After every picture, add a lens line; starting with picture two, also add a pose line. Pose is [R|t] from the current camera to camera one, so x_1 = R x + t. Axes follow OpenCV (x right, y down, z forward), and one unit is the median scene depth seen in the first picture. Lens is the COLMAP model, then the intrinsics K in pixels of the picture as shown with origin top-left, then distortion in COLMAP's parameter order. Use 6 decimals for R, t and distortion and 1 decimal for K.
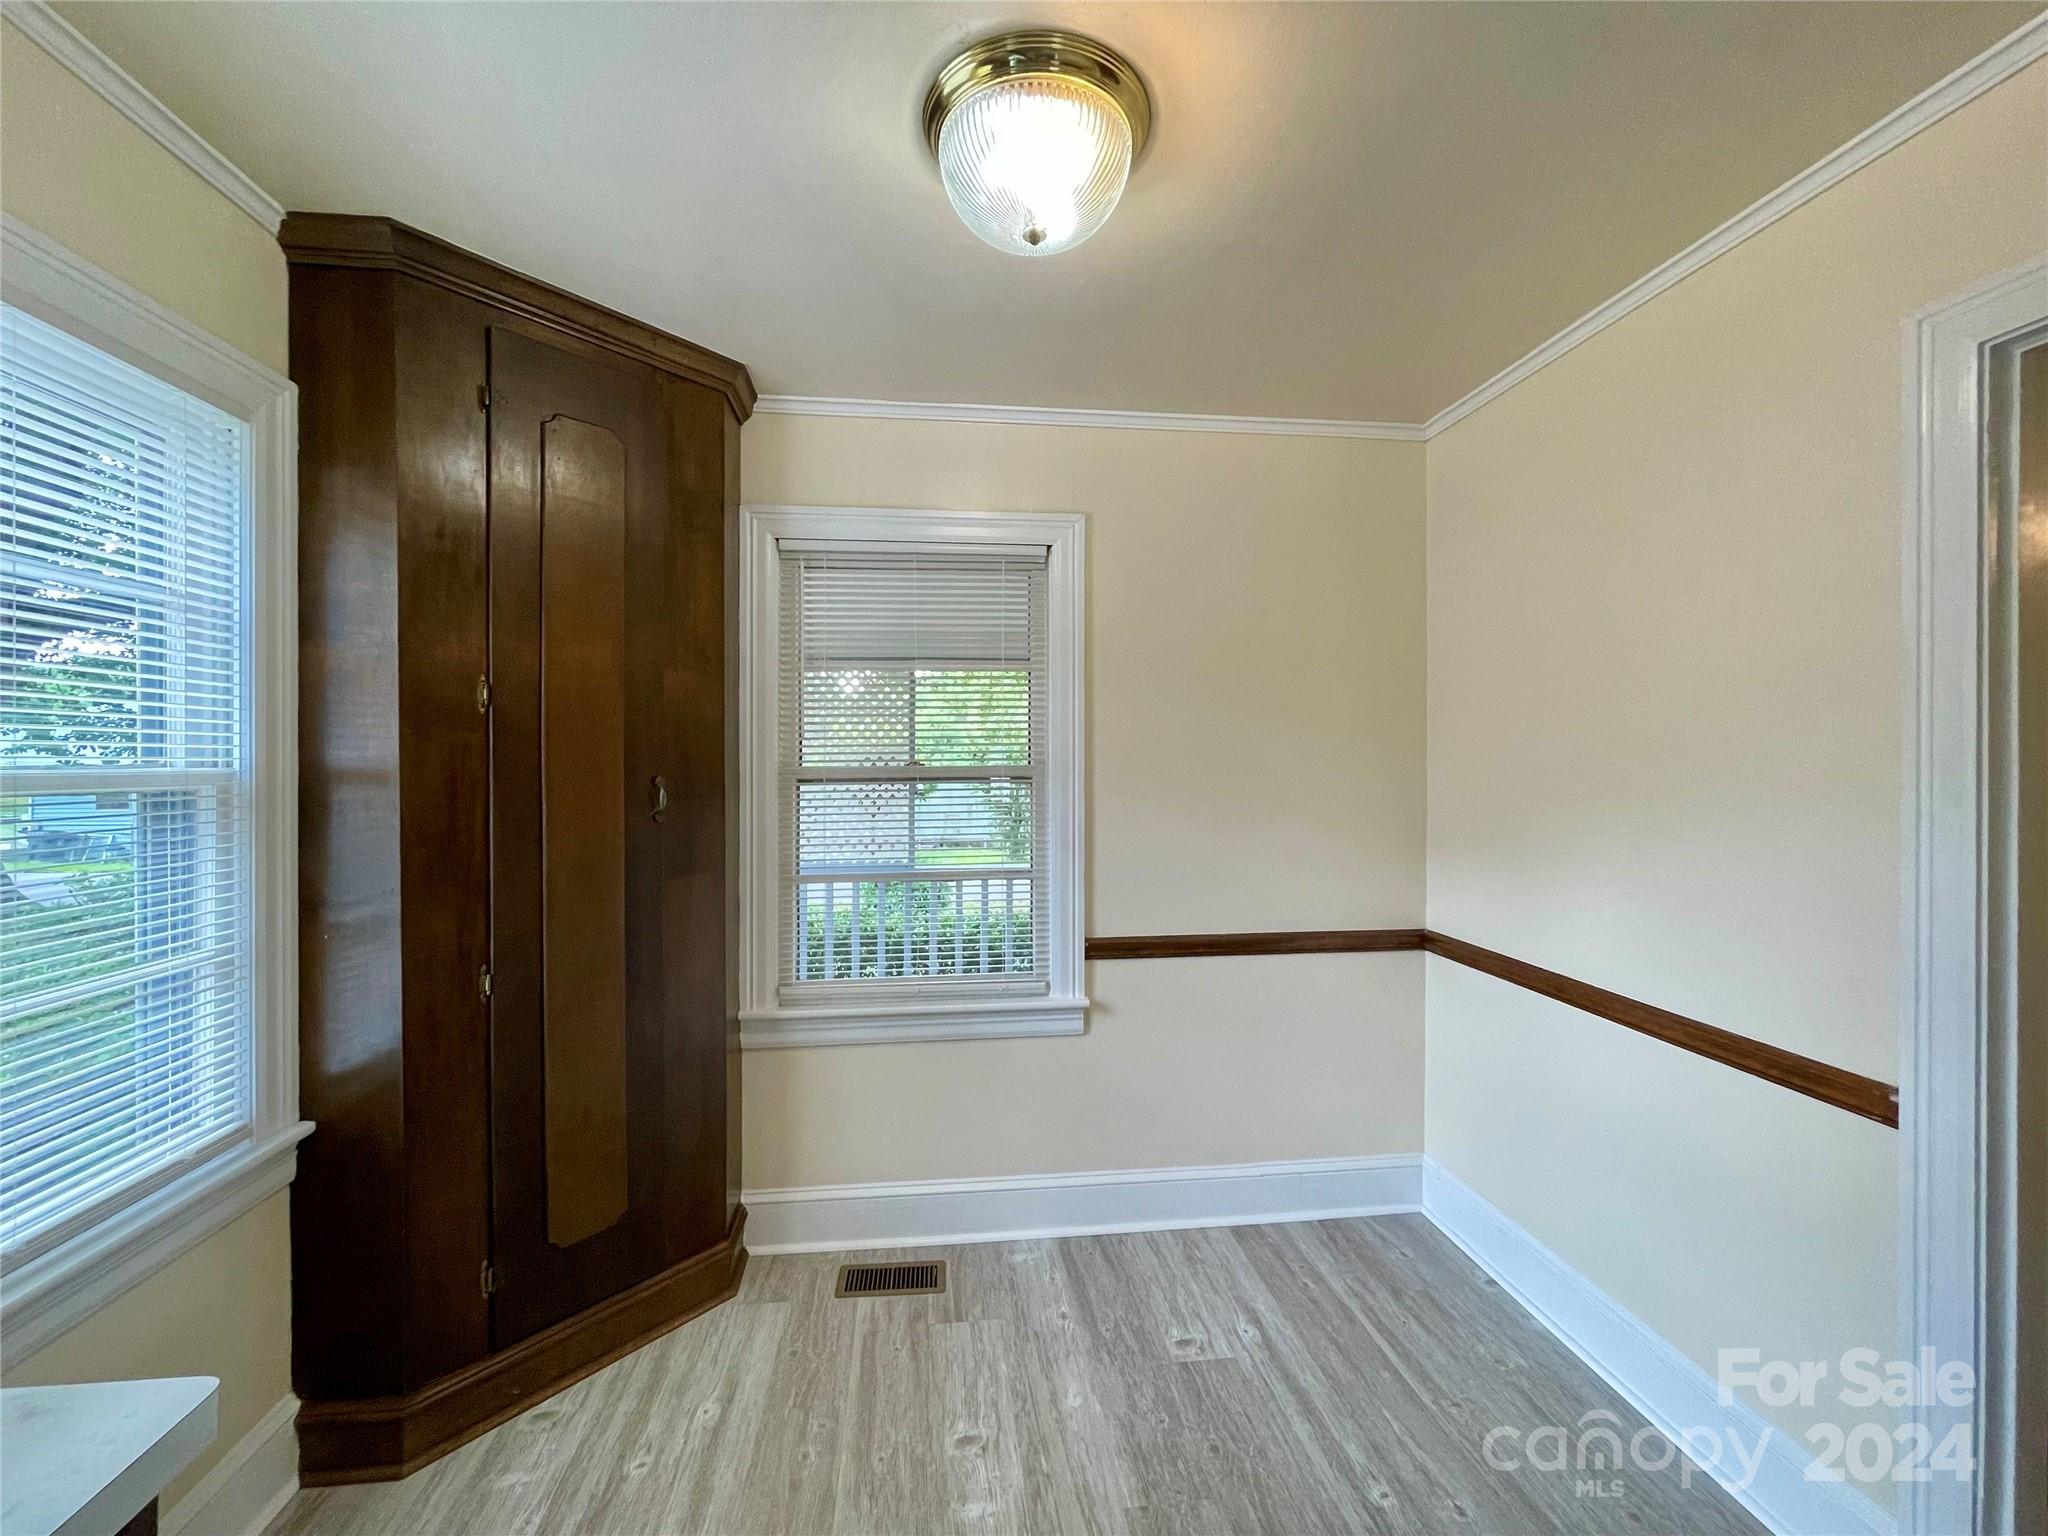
lens RADIAL K [[829.8, 0, 1015.4], [0, 829.8, 761.0], [0, 0, 1]] dist [-0.001942, 0.000064]
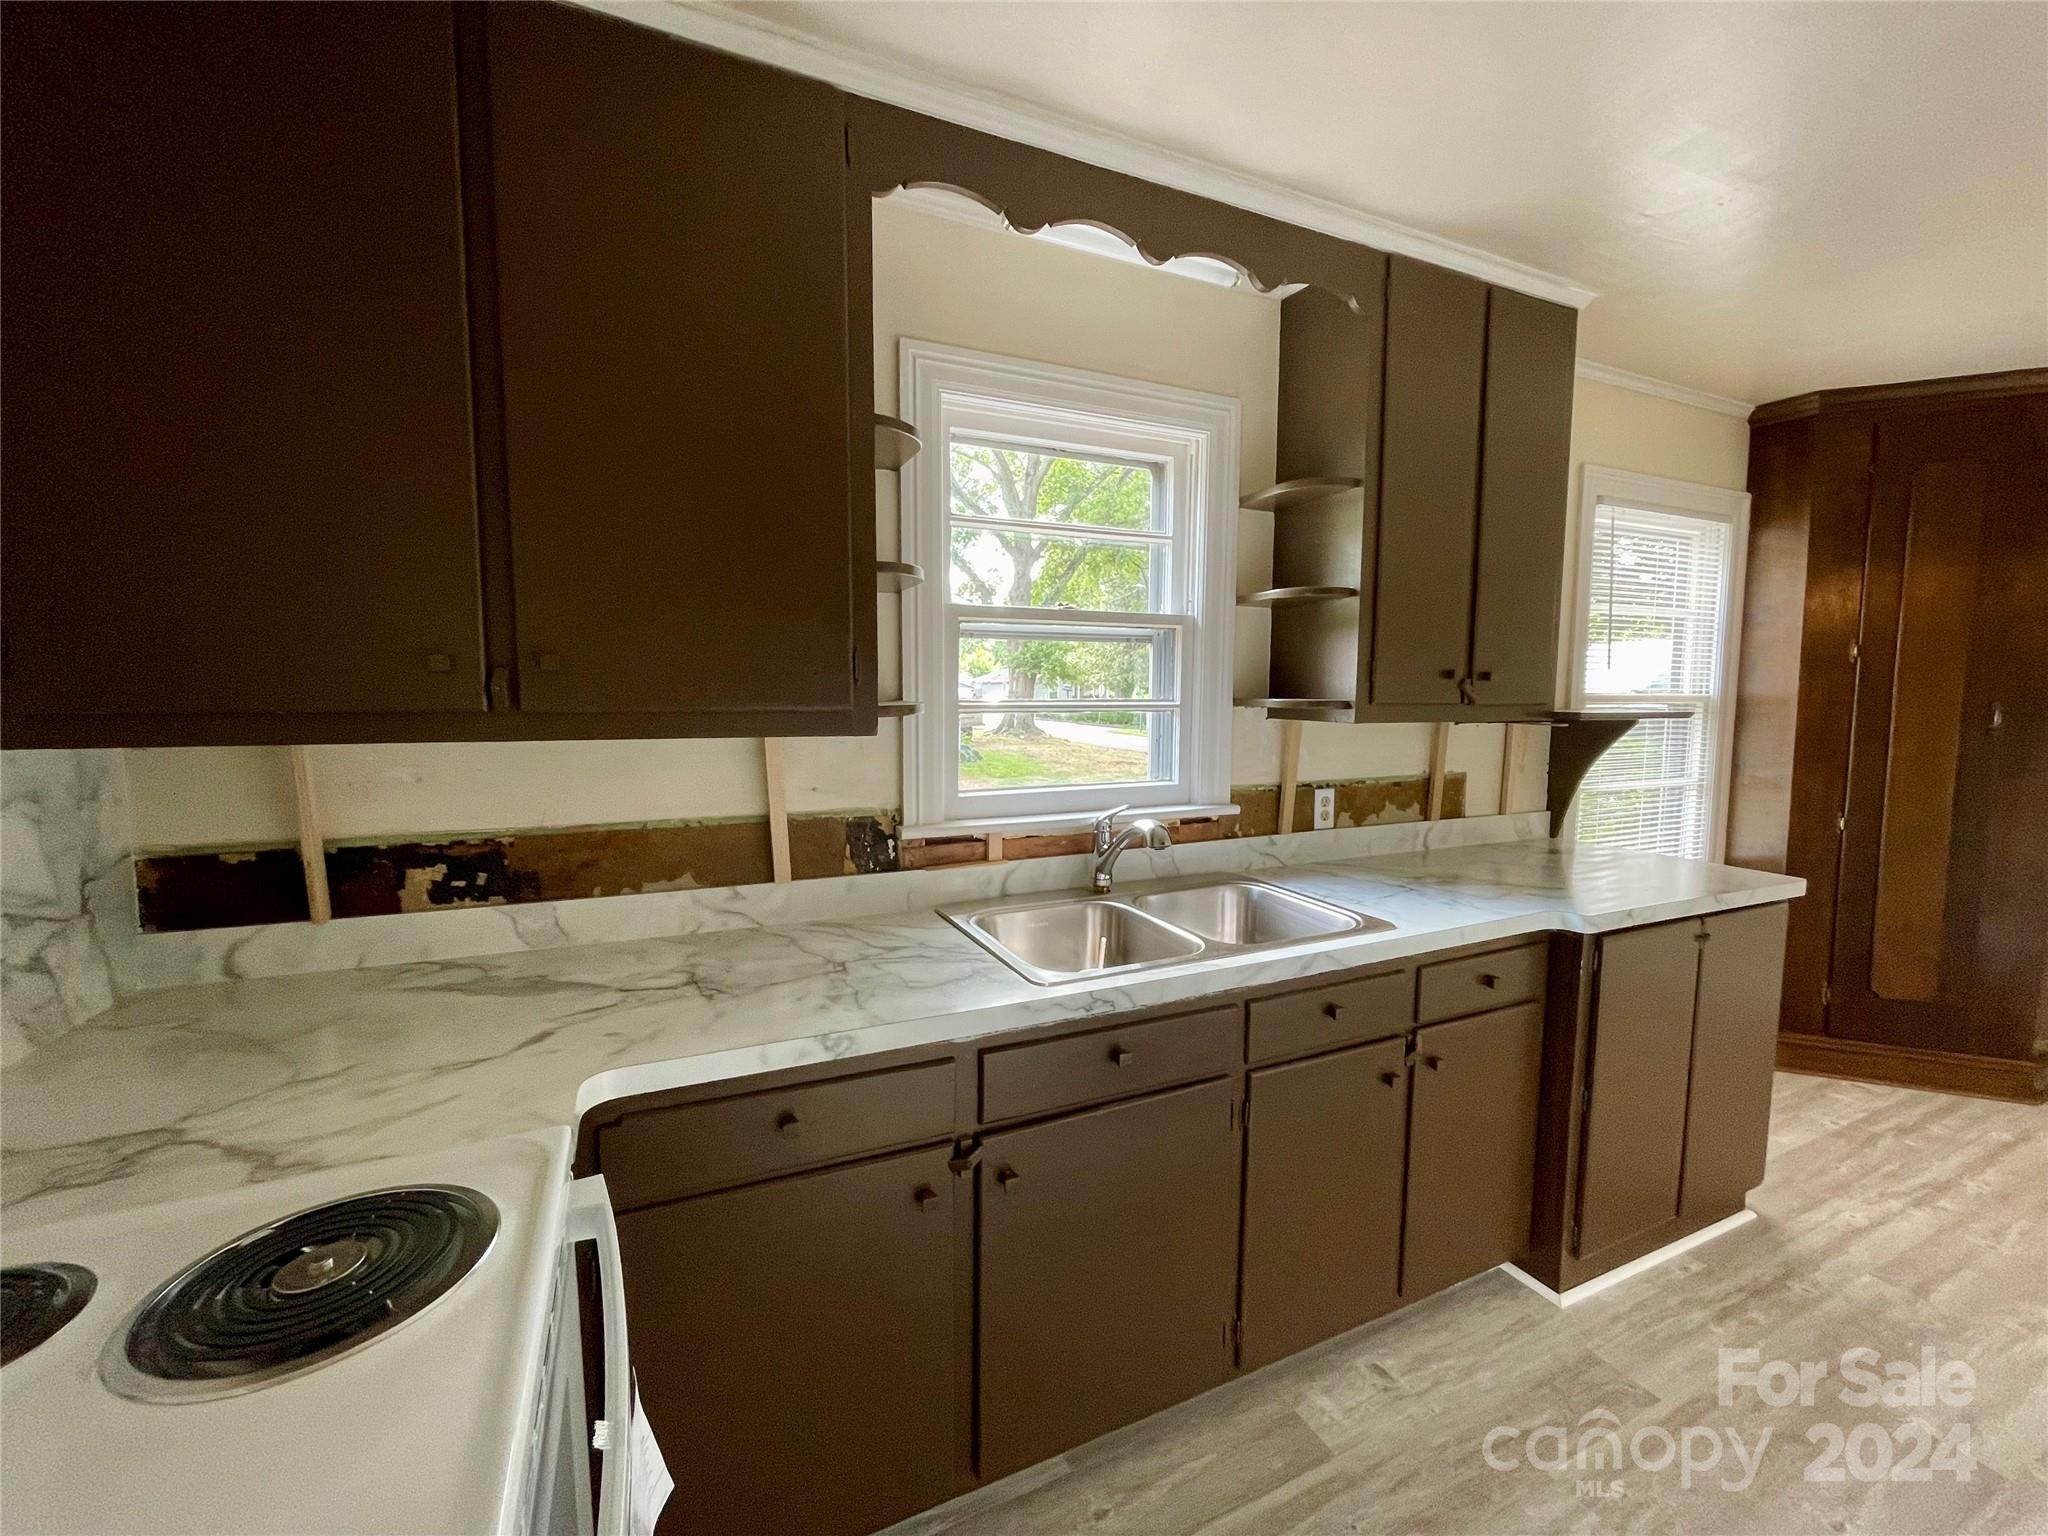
lens RADIAL K [[829.8, 0, 1015.8], [0, 829.8, 764.7], [0, 0, 1]] dist [-0.001942, 0.000064]
pose [[0.313907, 0.079742, -0.946099, 0.353470], [-0.004872, 0.996589, 0.082381, 0.015919], [0.949441, -0.021250, 0.313224, -0.939312]]
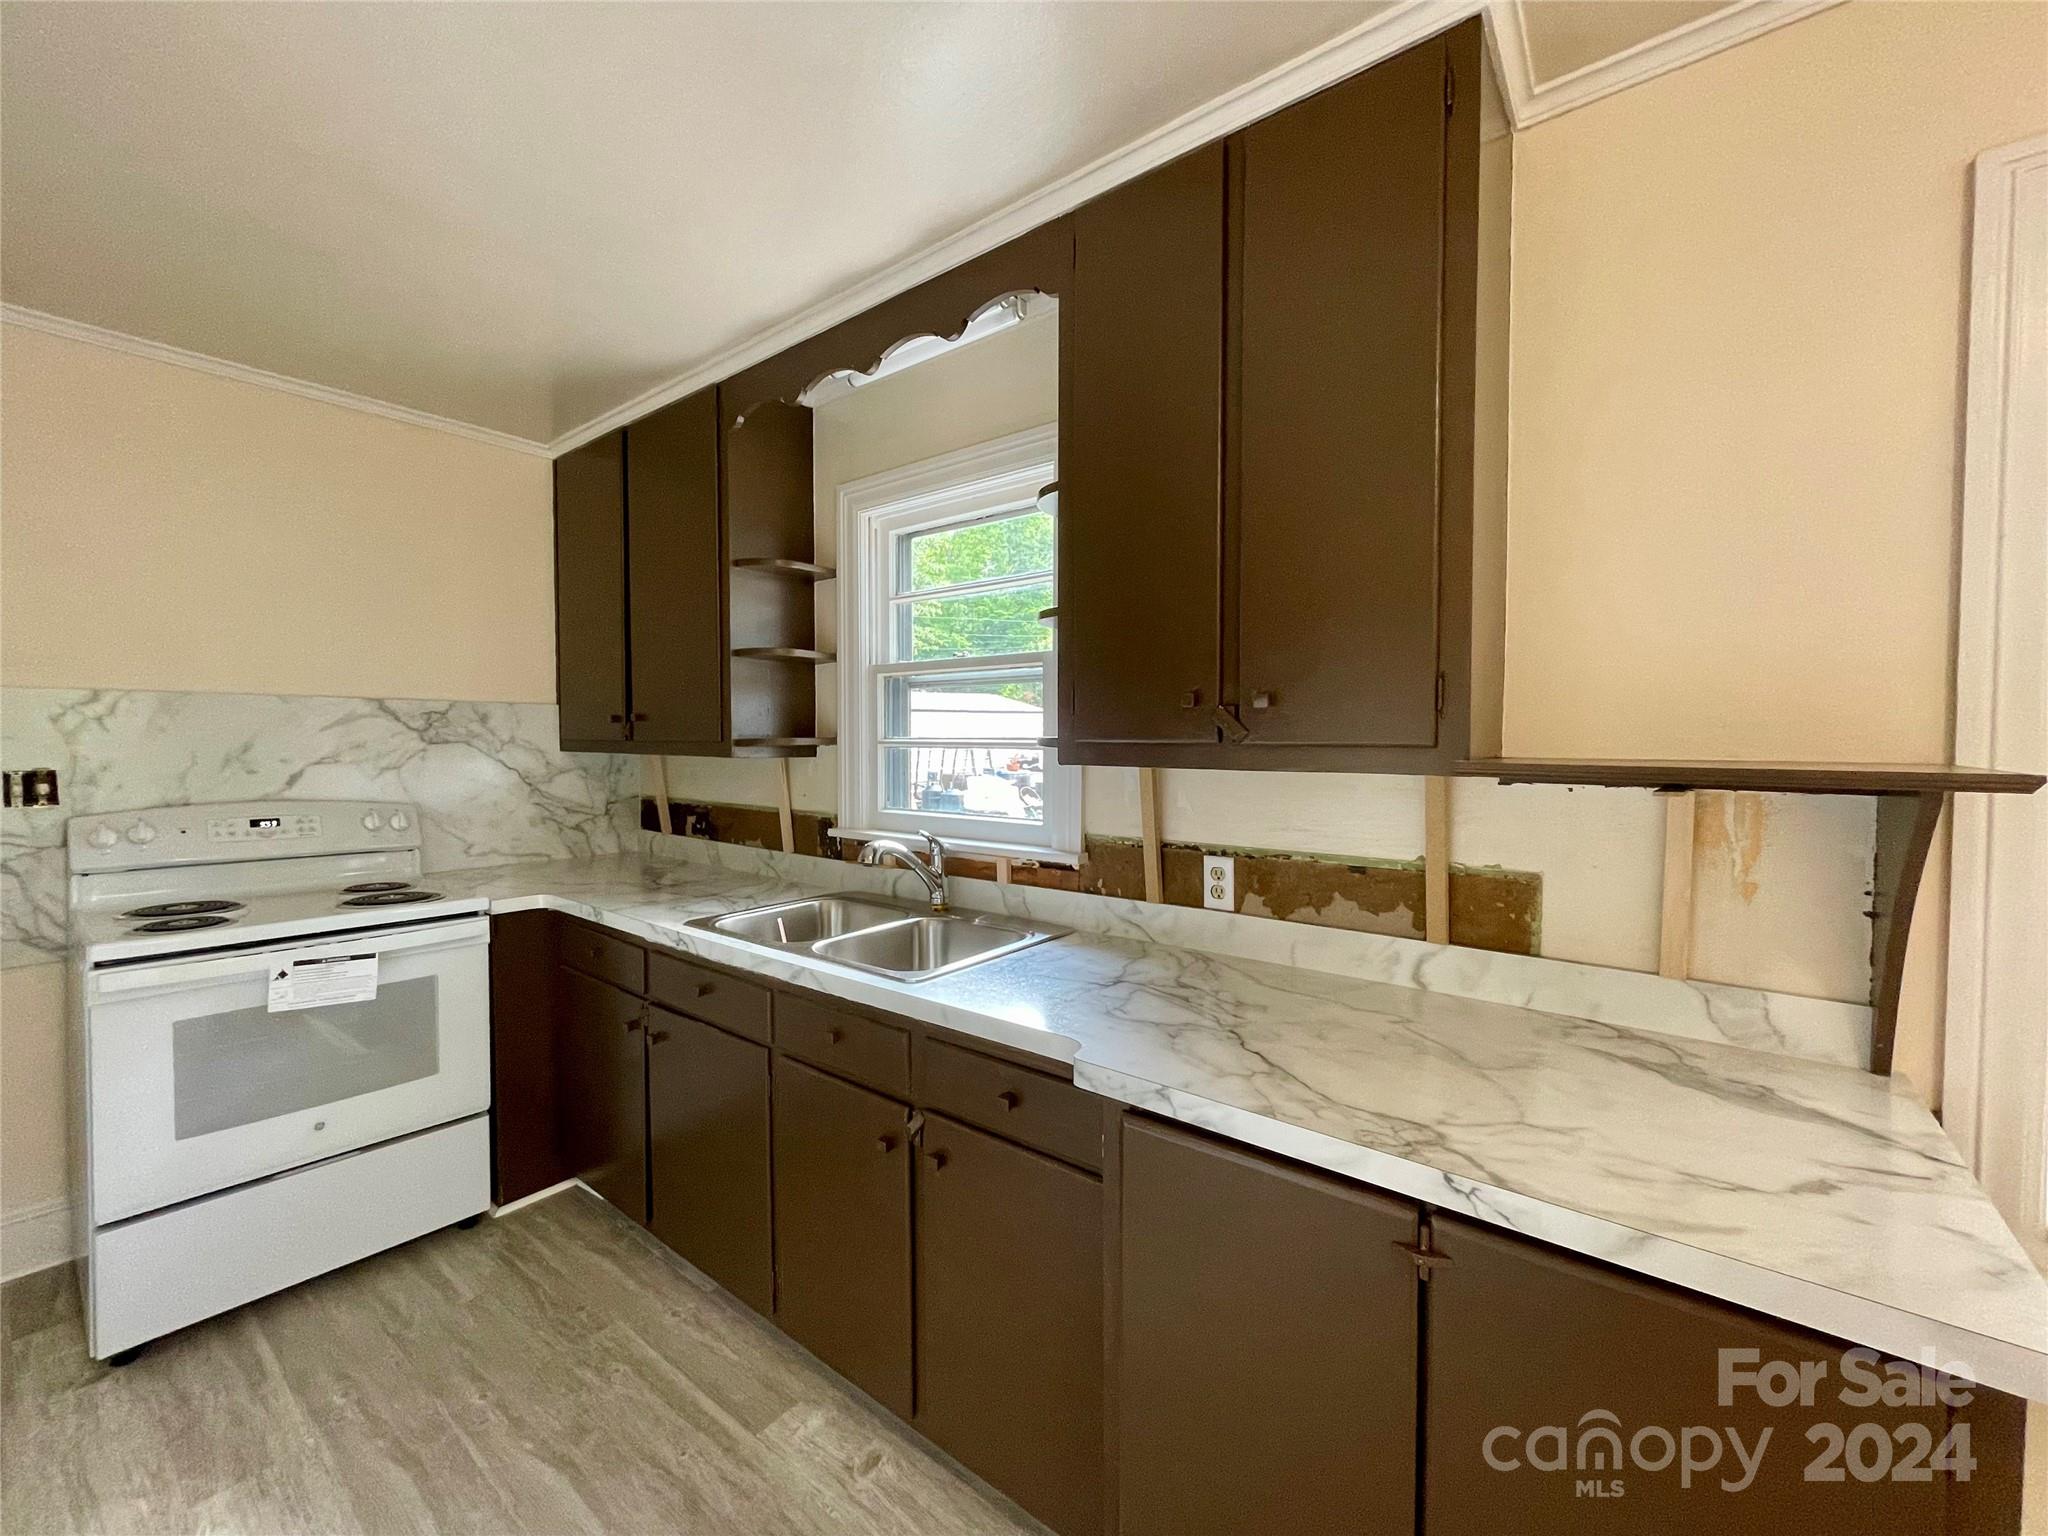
lens RADIAL K [[829.8, 0, 1015.3], [0, 829.8, 762.2], [0, 0, 1]] dist [-0.001942, 0.000064]
pose [[-0.704690, 0.015864, -0.709338, 0.169589], [-0.008044, 0.999507, 0.030346, 0.018599], [0.709470, 0.027090, -0.704215, 0.273775]]
